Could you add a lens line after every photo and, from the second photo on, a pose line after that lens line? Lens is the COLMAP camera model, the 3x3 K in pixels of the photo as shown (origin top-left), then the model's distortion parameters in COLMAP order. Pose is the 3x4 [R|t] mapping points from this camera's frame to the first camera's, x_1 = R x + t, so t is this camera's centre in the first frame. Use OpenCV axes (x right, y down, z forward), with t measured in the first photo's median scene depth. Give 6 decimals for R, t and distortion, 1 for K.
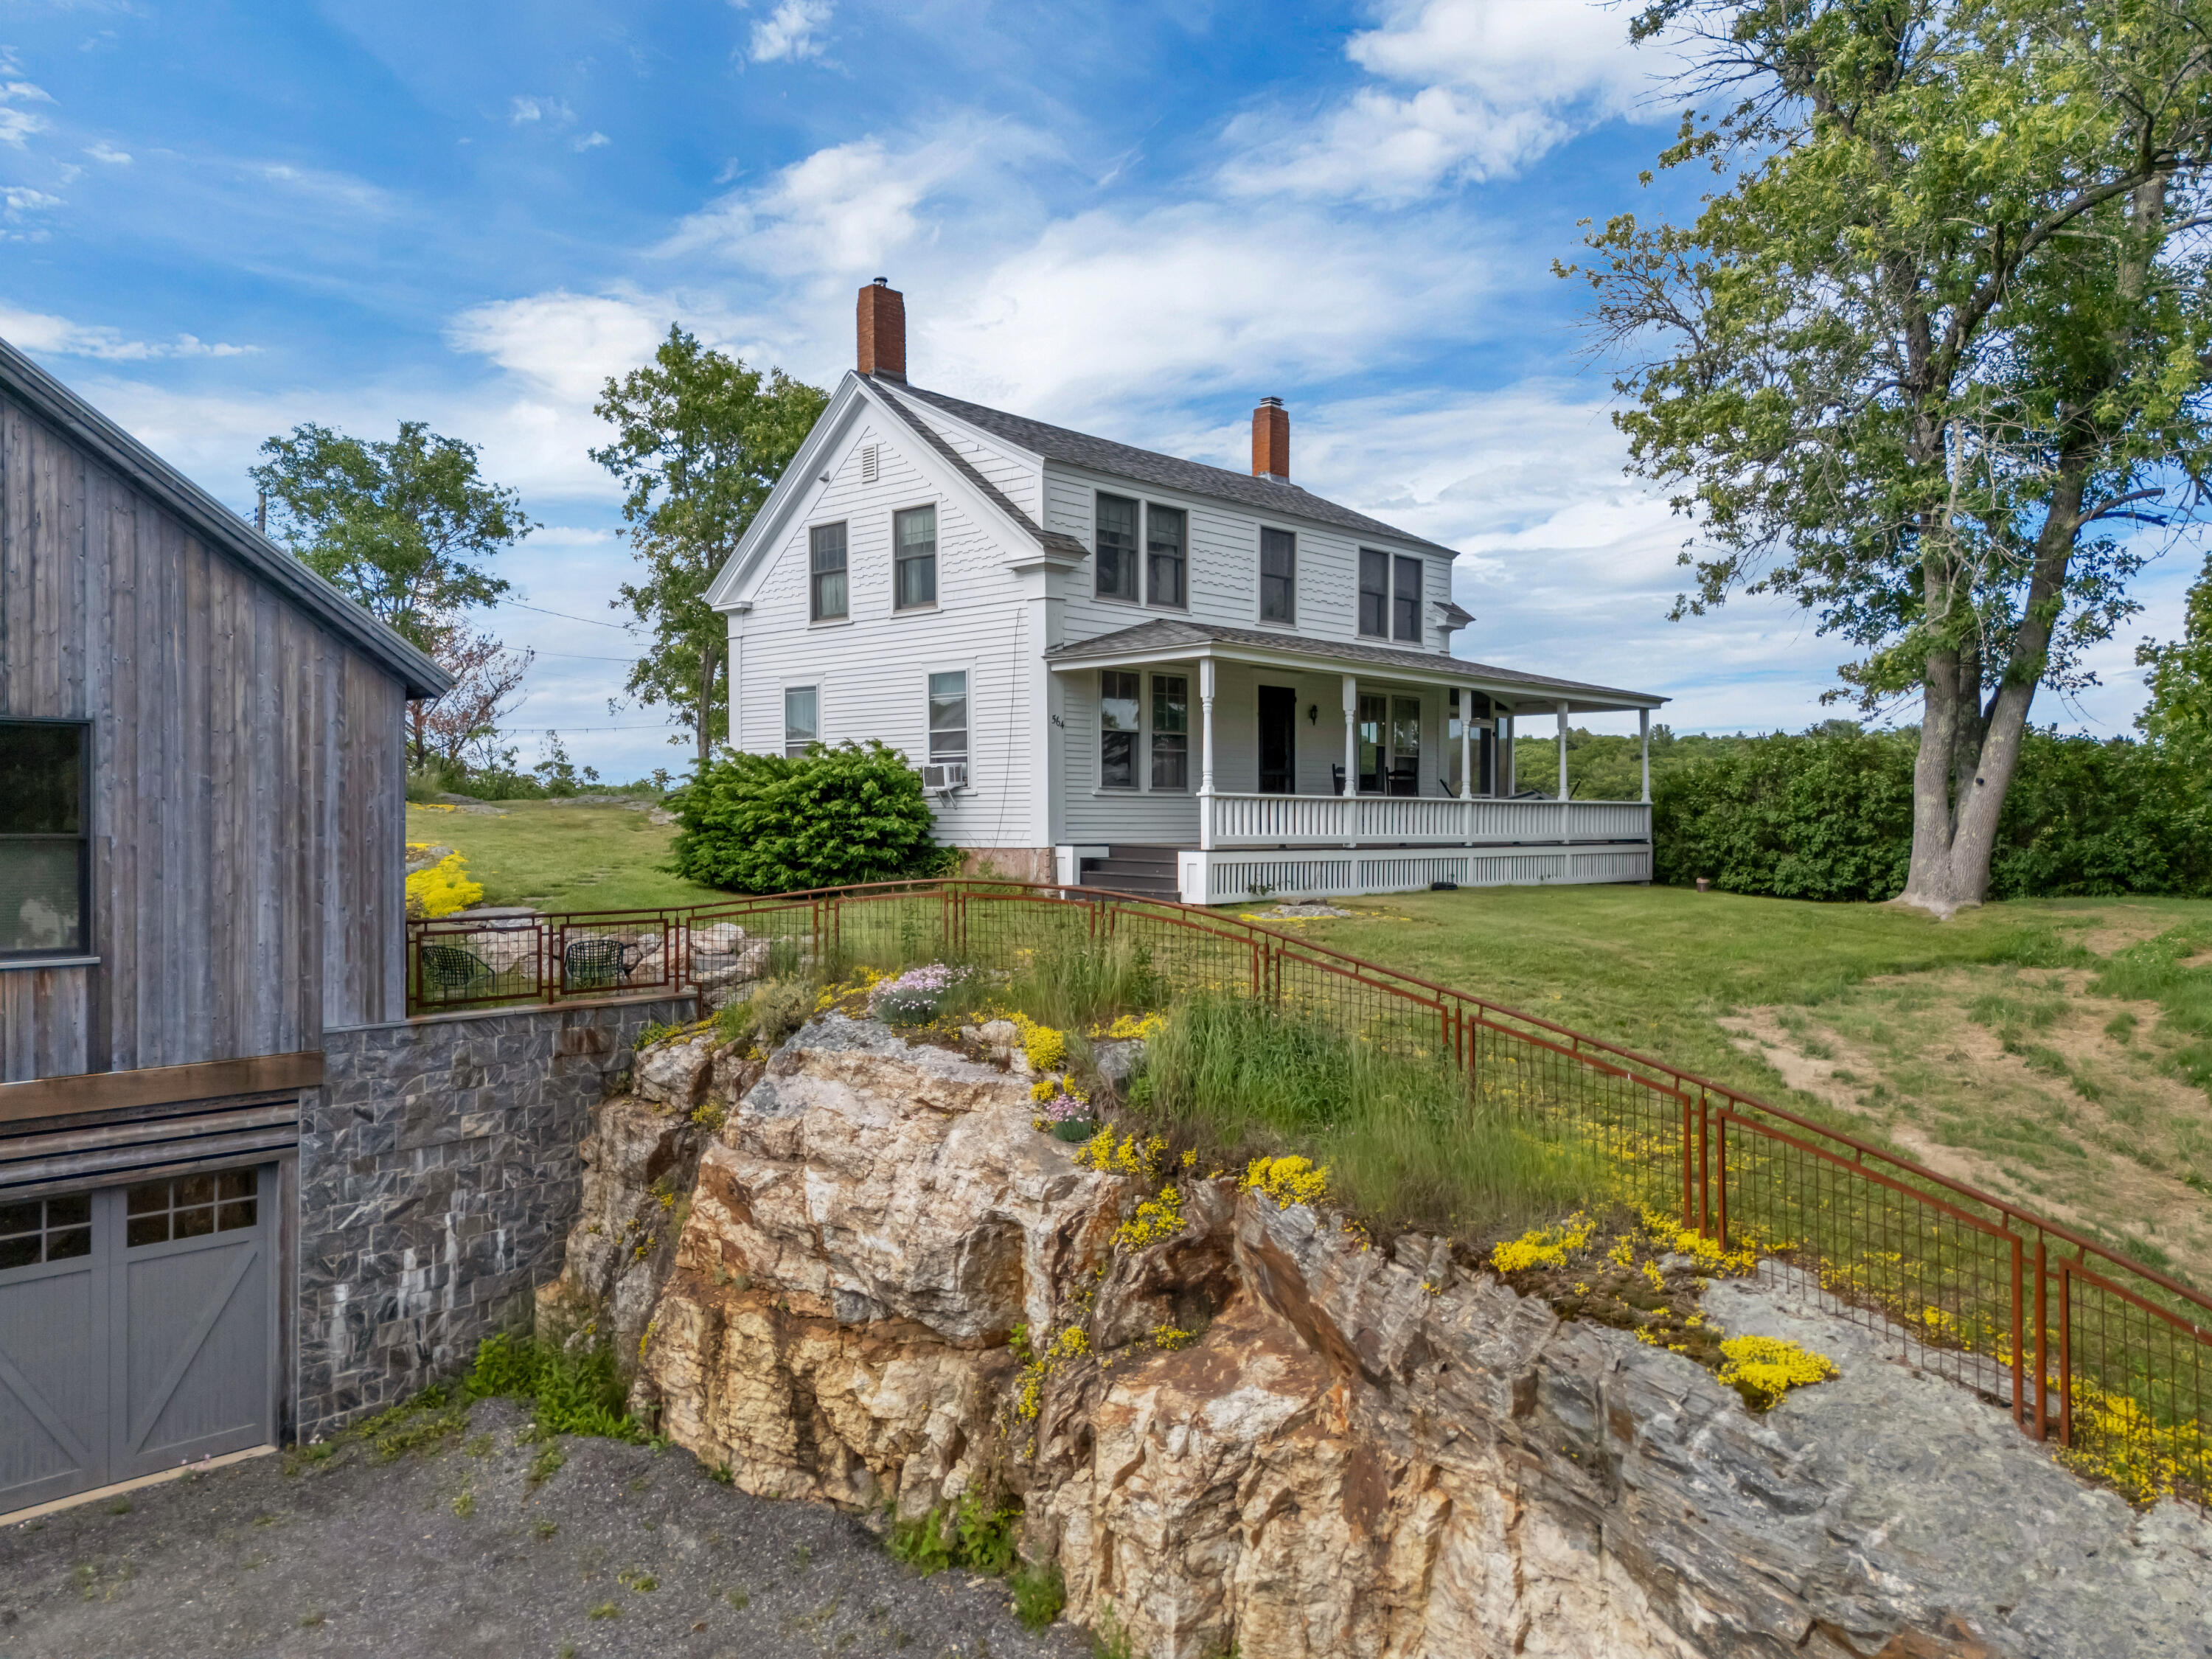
lens RADIAL K [[1634.0, 0, 1106.0], [0, 1634.0, 829.5], [0, 0, 1]] dist [0.049363, -0.010529]
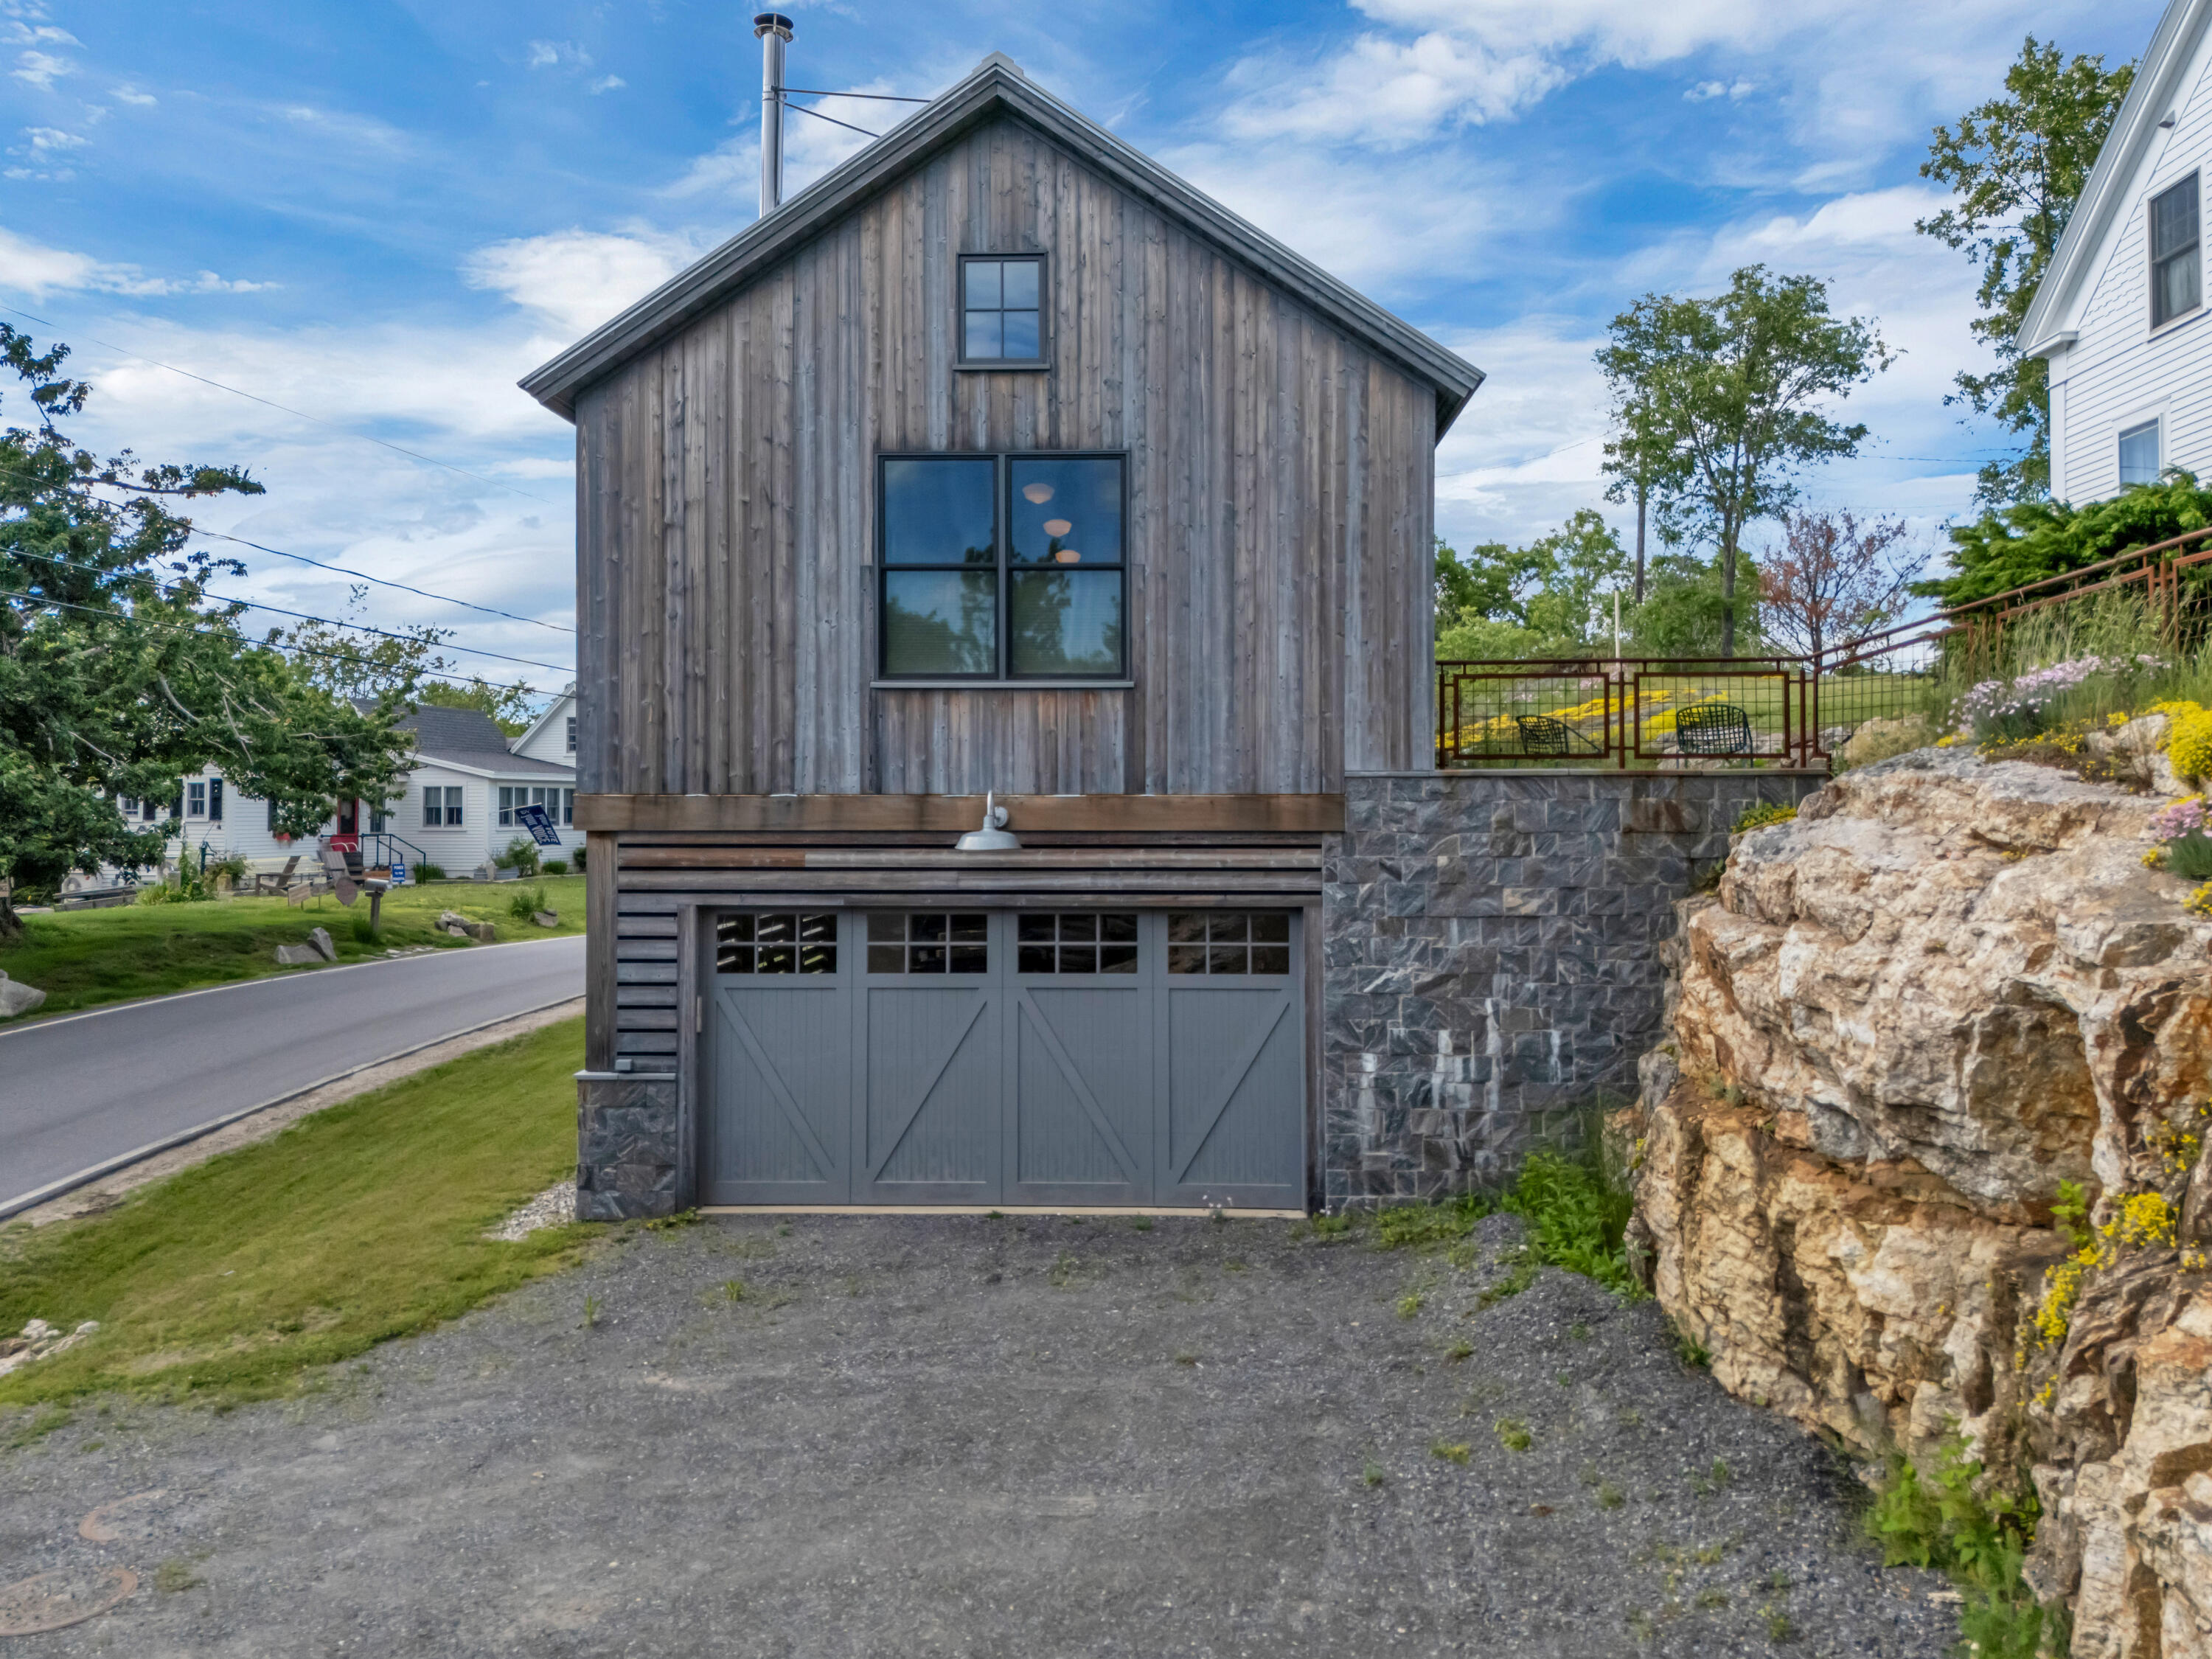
lens RADIAL K [[1656.7, 0, 1100.5], [0, 1656.7, 759.1], [0, 0, 1]] dist [0.041022, -0.008169]
pose [[0.640274, -0.021994, -0.767832, 0.129796], [-0.001703, 0.999547, -0.030051, 0.124378], [0.768145, 0.020549, 0.639947, 0.265913]]
